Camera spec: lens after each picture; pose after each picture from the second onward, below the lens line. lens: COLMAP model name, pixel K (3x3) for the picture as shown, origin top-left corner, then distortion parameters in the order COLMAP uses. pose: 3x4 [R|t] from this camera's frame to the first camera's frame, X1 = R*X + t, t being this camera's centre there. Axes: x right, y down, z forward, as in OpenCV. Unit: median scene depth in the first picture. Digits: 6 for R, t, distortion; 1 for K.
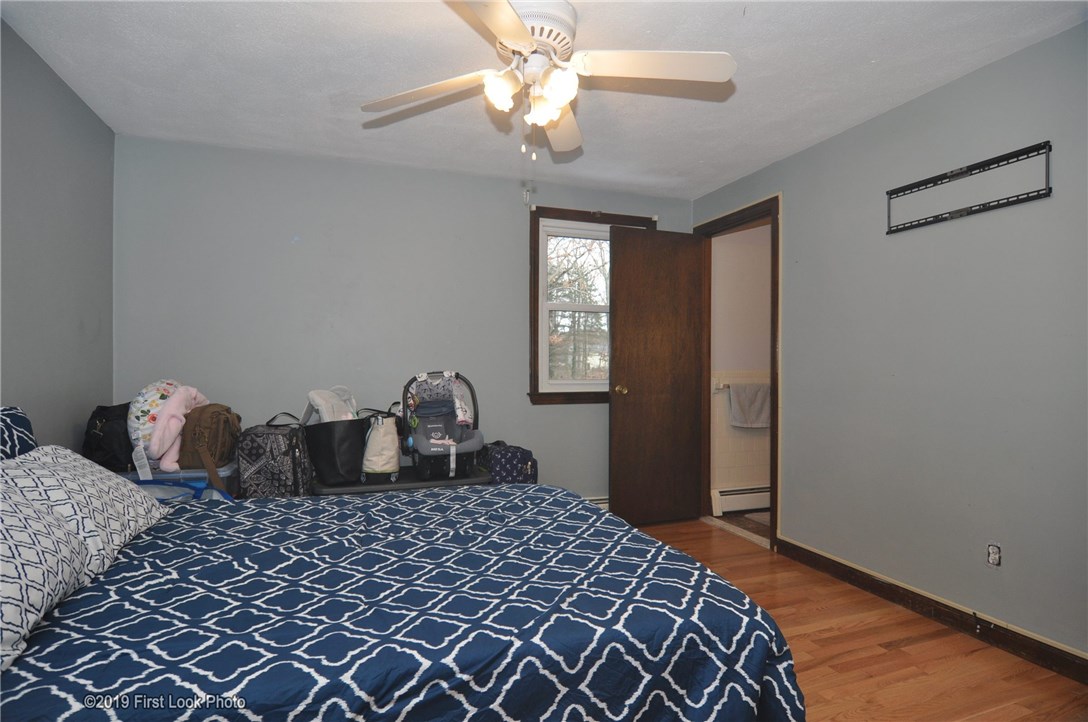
lens RADIAL K [[594.1, 0, 547.5], [0, 594.1, 371.1], [0, 0, 1]] dist [-0.004691, -0.000473]
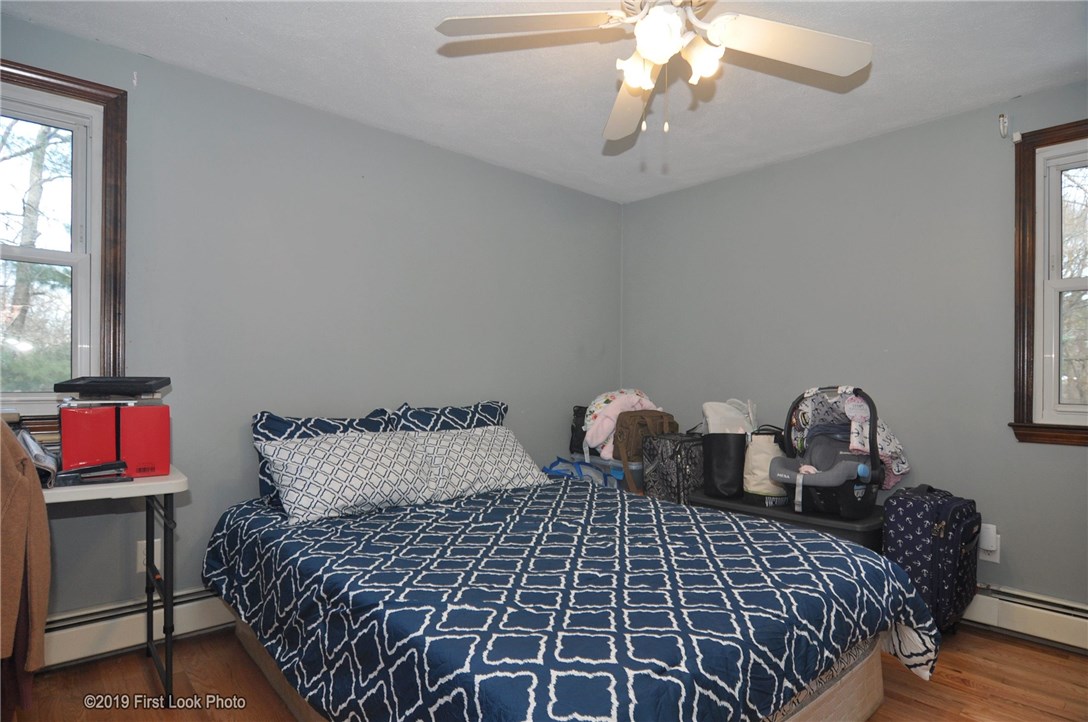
lens RADIAL K [[594.1, 0, 547.5], [0, 594.1, 371.1], [0, 0, 1]] dist [-0.004691, -0.000473]
pose [[0.366943, -0.012138, -0.930164, 0.471444], [-0.019580, 0.999593, -0.020768, 0.004937], [0.930037, 0.025834, 0.366556, 0.351136]]
